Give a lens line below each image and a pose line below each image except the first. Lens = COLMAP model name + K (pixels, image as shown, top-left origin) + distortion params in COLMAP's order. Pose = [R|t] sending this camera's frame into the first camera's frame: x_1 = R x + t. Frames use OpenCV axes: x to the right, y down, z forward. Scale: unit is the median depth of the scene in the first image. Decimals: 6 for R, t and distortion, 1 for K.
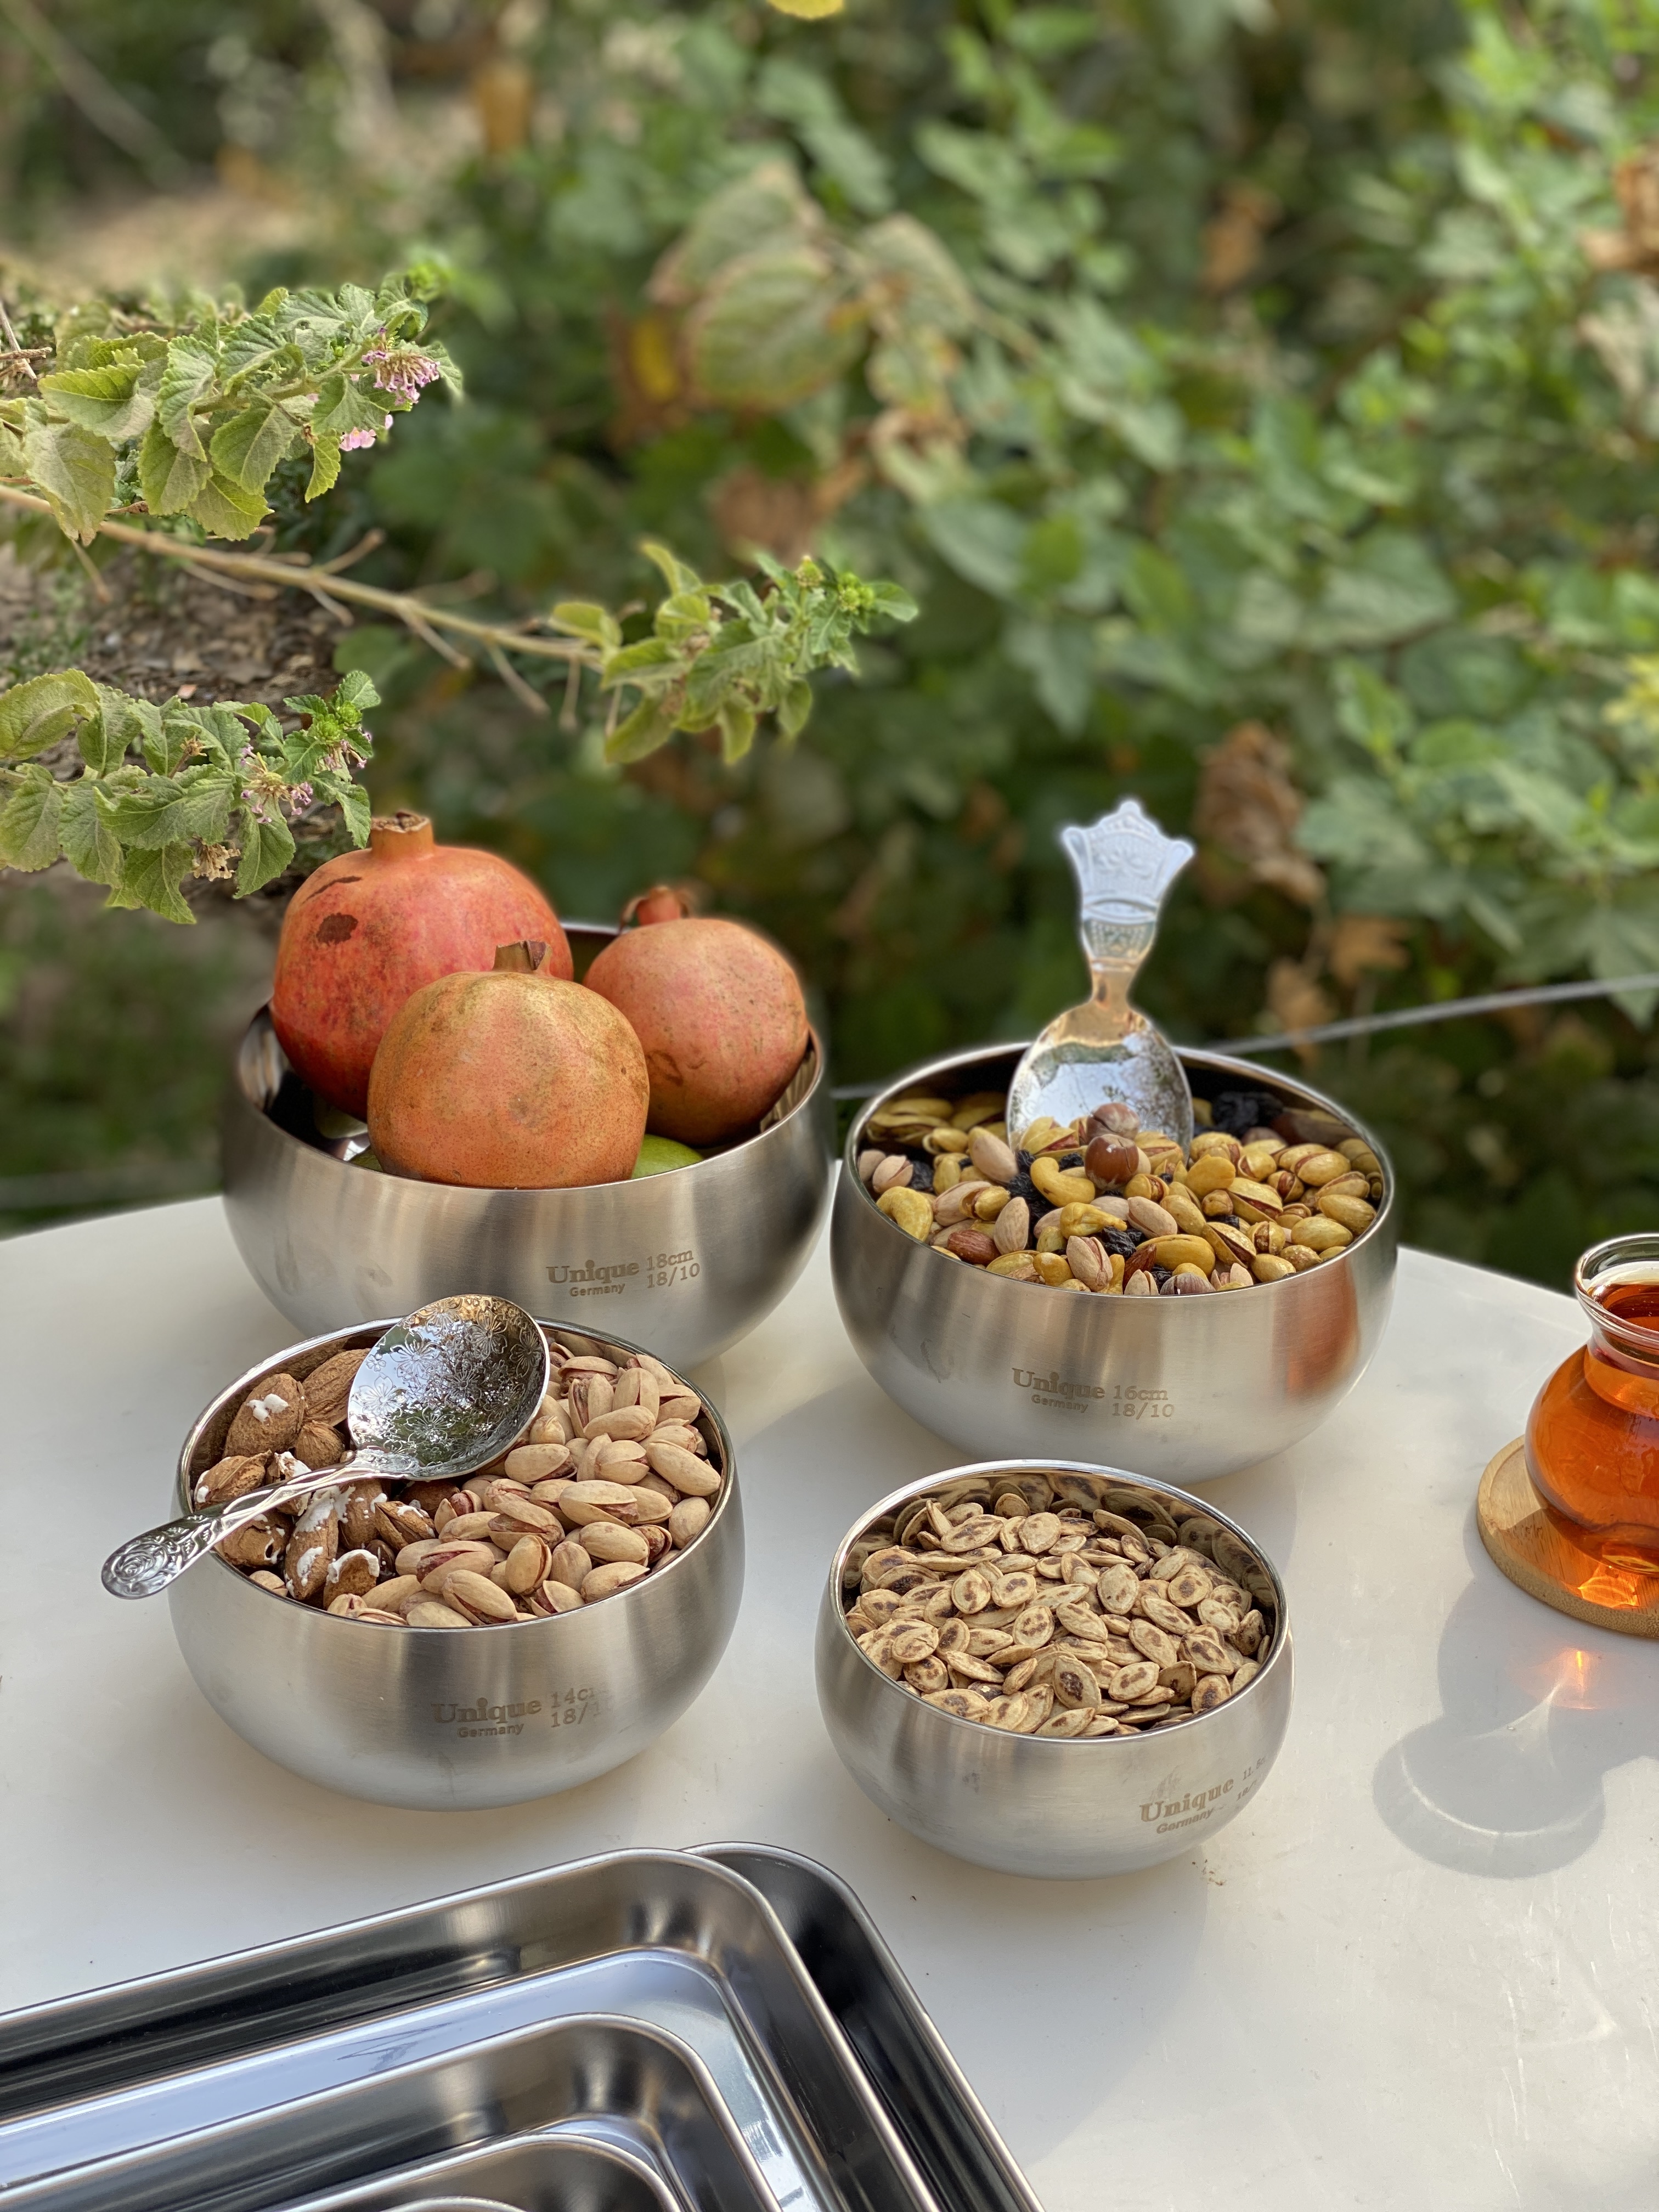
lens RADIAL K [[3415.4, 0, 829.5], [0, 3415.4, 1106.0], [0, 0, 1]] dist [0.091240, 0.070953]
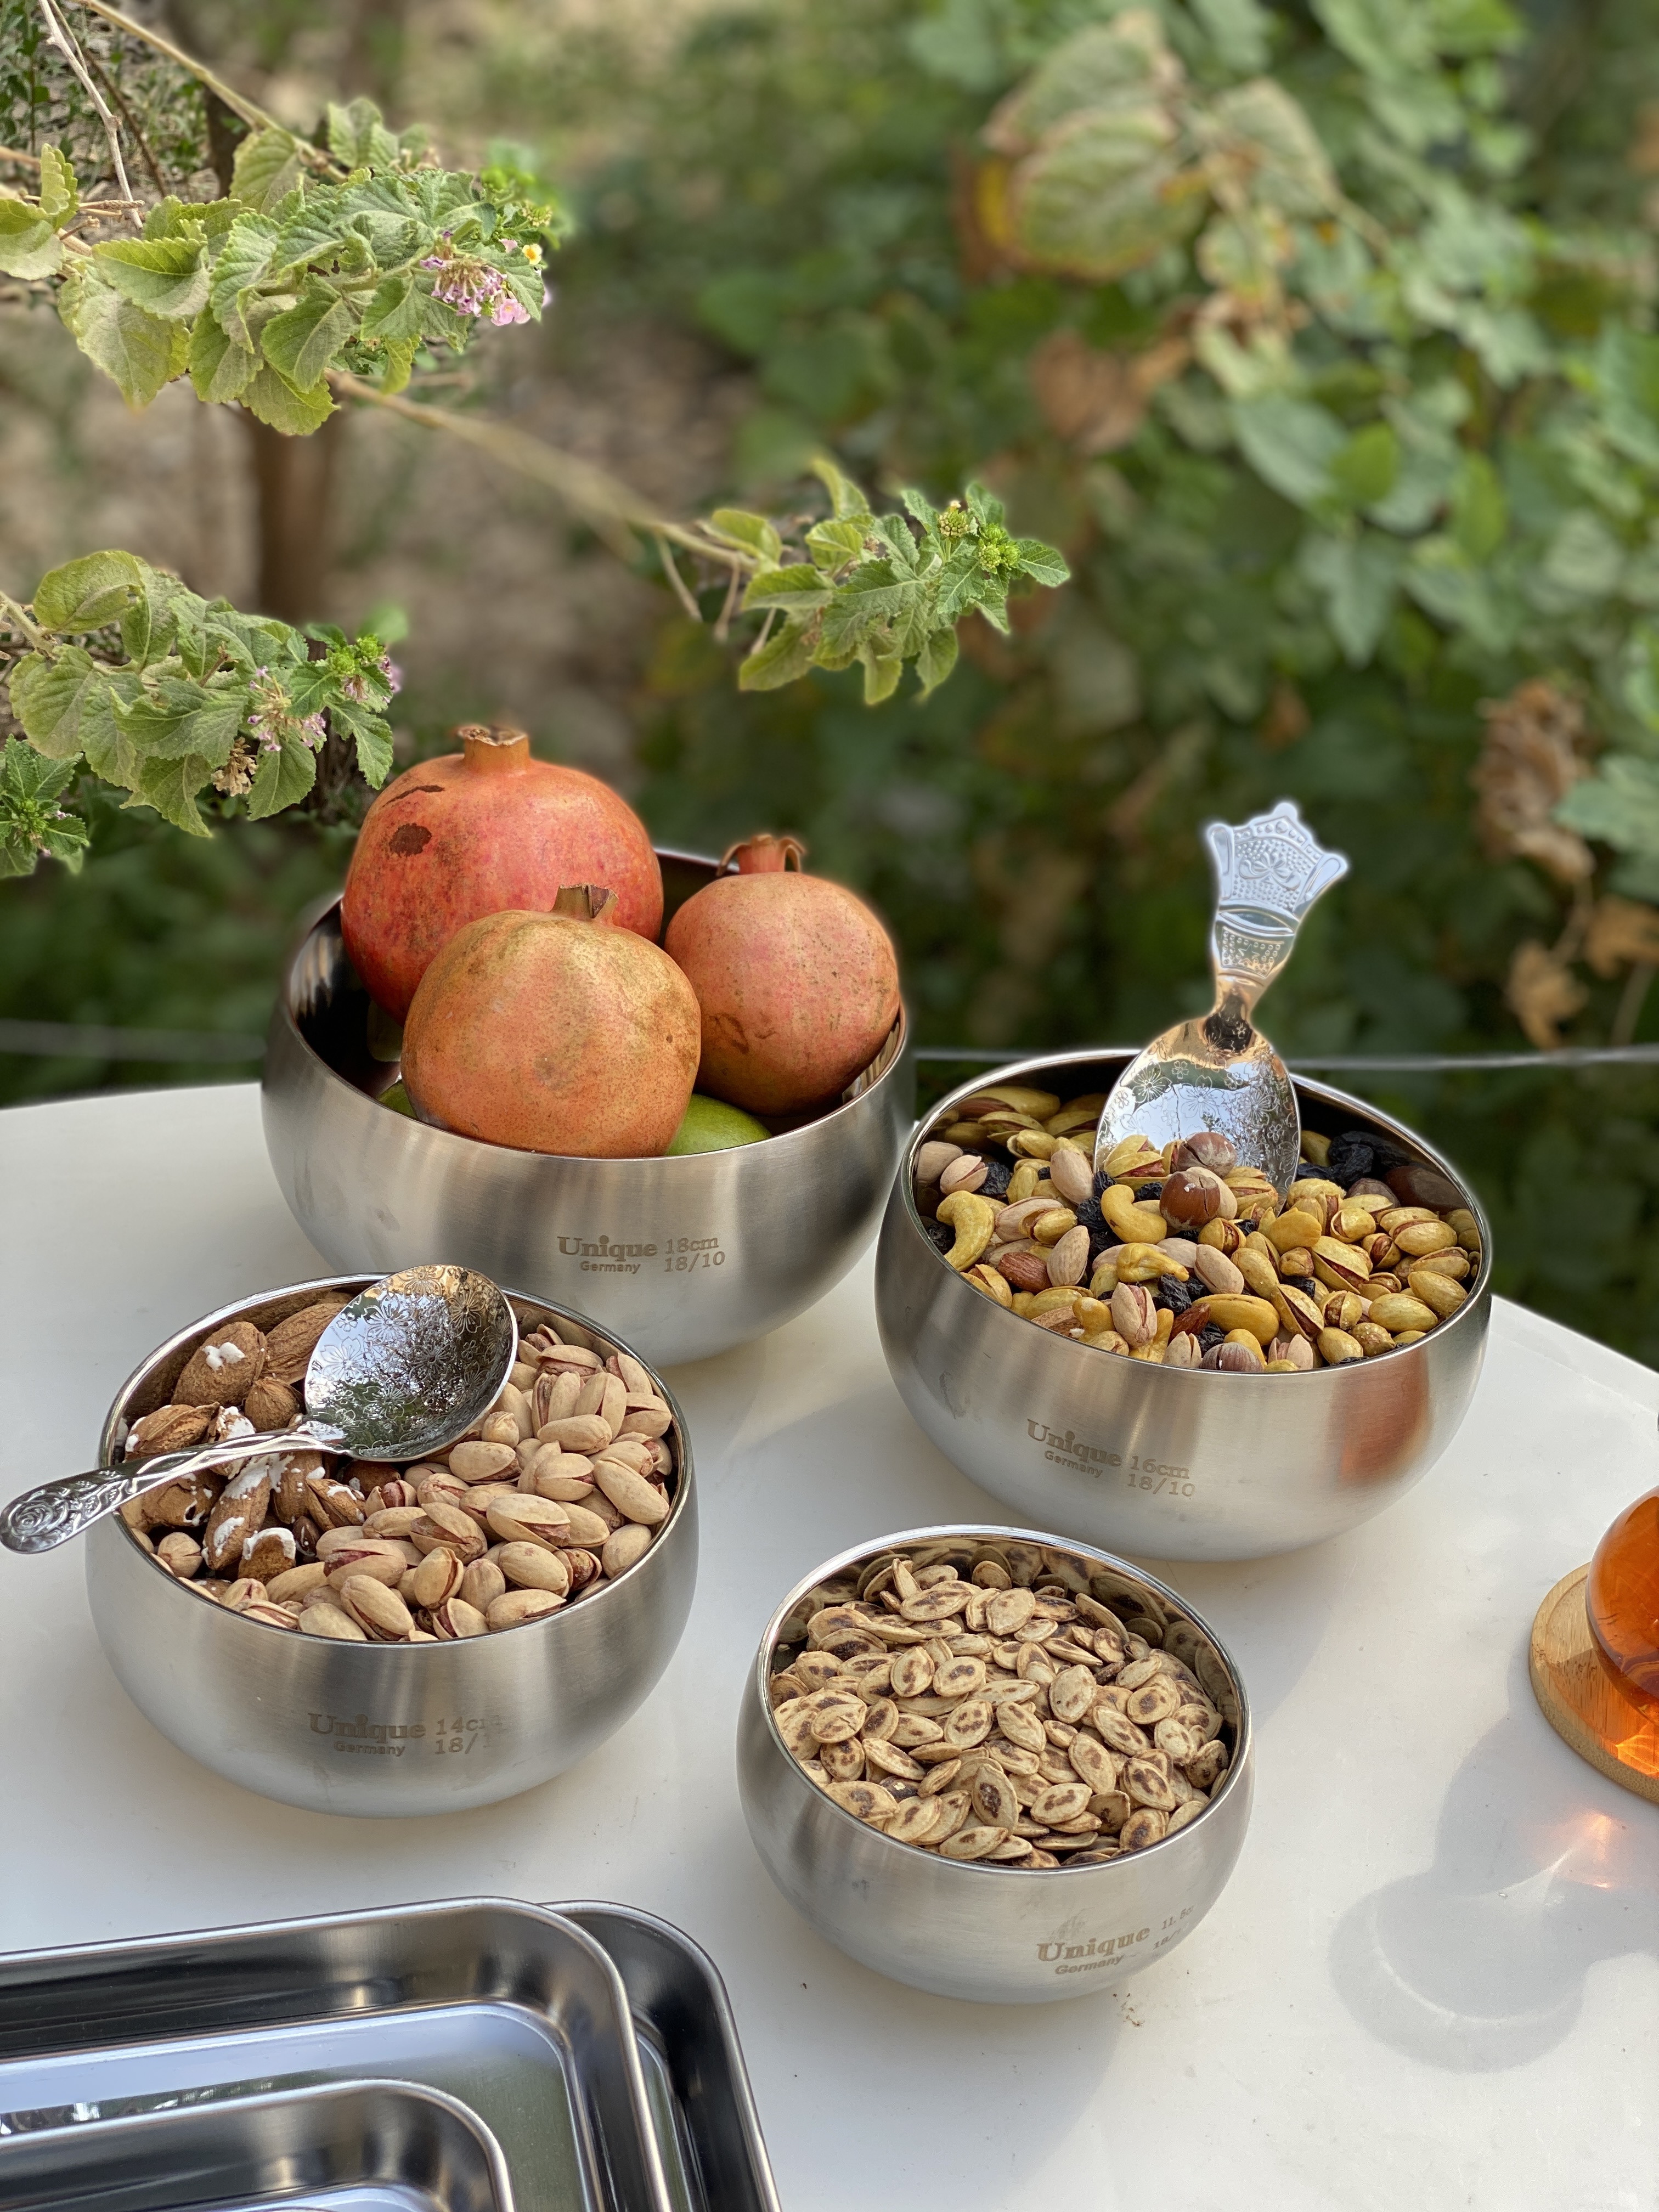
lens RADIAL K [[3373.2, 0, 828.0], [0, 3373.2, 1115.8], [0, 0, 1]] dist [0.088714, 0.084419]
pose [[0.982787, 0.139021, -0.121663, 0.103591], [-0.129960, 0.988325, 0.079521, -0.072682], [0.131298, -0.062341, 0.989381, 0.095314]]
